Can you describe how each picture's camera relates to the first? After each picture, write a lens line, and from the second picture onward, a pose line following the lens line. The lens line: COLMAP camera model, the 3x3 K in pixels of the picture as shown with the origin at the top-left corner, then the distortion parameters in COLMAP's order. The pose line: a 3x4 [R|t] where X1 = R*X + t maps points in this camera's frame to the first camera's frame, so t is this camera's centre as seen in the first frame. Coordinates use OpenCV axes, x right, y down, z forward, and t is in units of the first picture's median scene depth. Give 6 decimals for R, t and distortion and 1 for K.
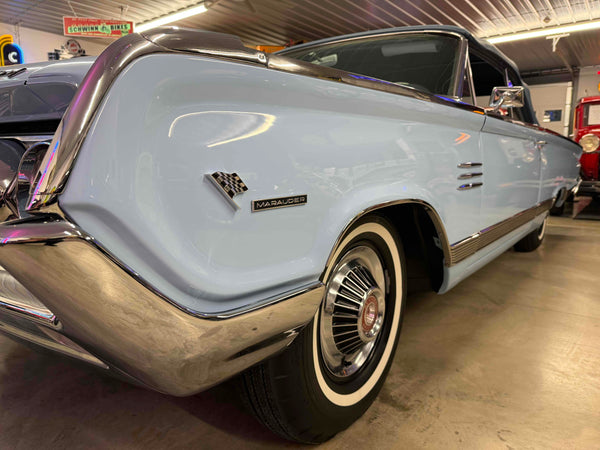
lens RADIAL K [[425.3, 0, 300.0], [0, 425.3, 225.0], [0, 0, 1]] dist [-0.002390, -0.004380]
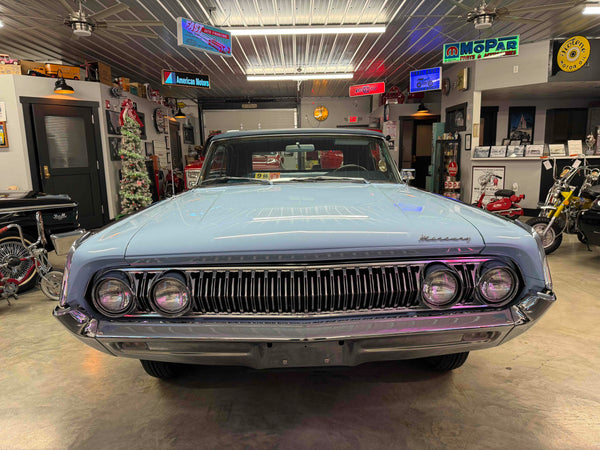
lens RADIAL K [[418.6, 0, 302.8], [0, 418.6, 221.2], [0, 0, 1]] dist [0.051888, -0.069407]
pose [[0.781294, -0.113618, 0.613735, -1.392118], [0.111657, 0.992873, 0.041665, -0.317362], [-0.614095, 0.035975, 0.788412, -0.198777]]
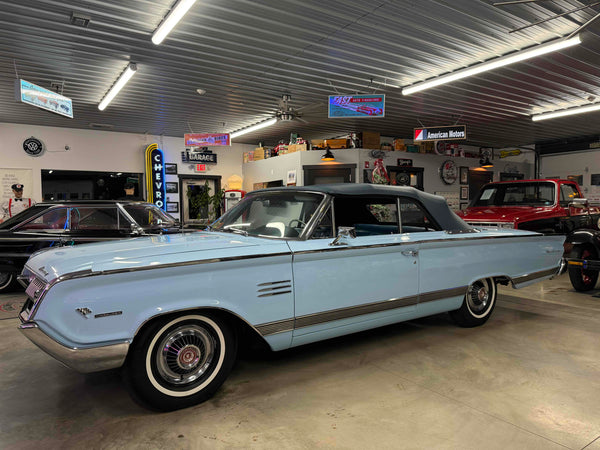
lens RADIAL K [[417.6, 0, 302.5], [0, 417.6, 225.5], [0, 0, 1]] dist [0.053765, -0.069667]
pose [[0.949411, 0.001866, -0.314031, 1.171722], [-0.035279, 0.994286, -0.100750, -0.226067], [0.312048, 0.106732, 0.944052, -0.812461]]
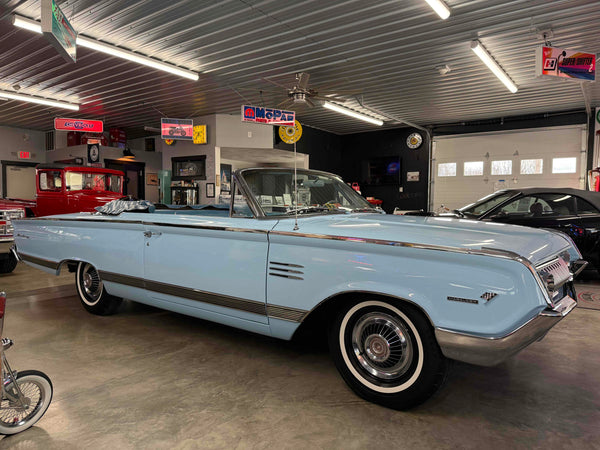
lens RADIAL K [[418.6, 0, 302.8], [0, 418.6, 221.2], [0, 0, 1]] dist [0.051888, -0.069407]
pose [[-0.015964, -0.036658, 0.999200, -2.422203], [0.130795, 0.990664, 0.038435, -0.510485], [-0.991281, 0.131304, -0.011021, 1.776468]]
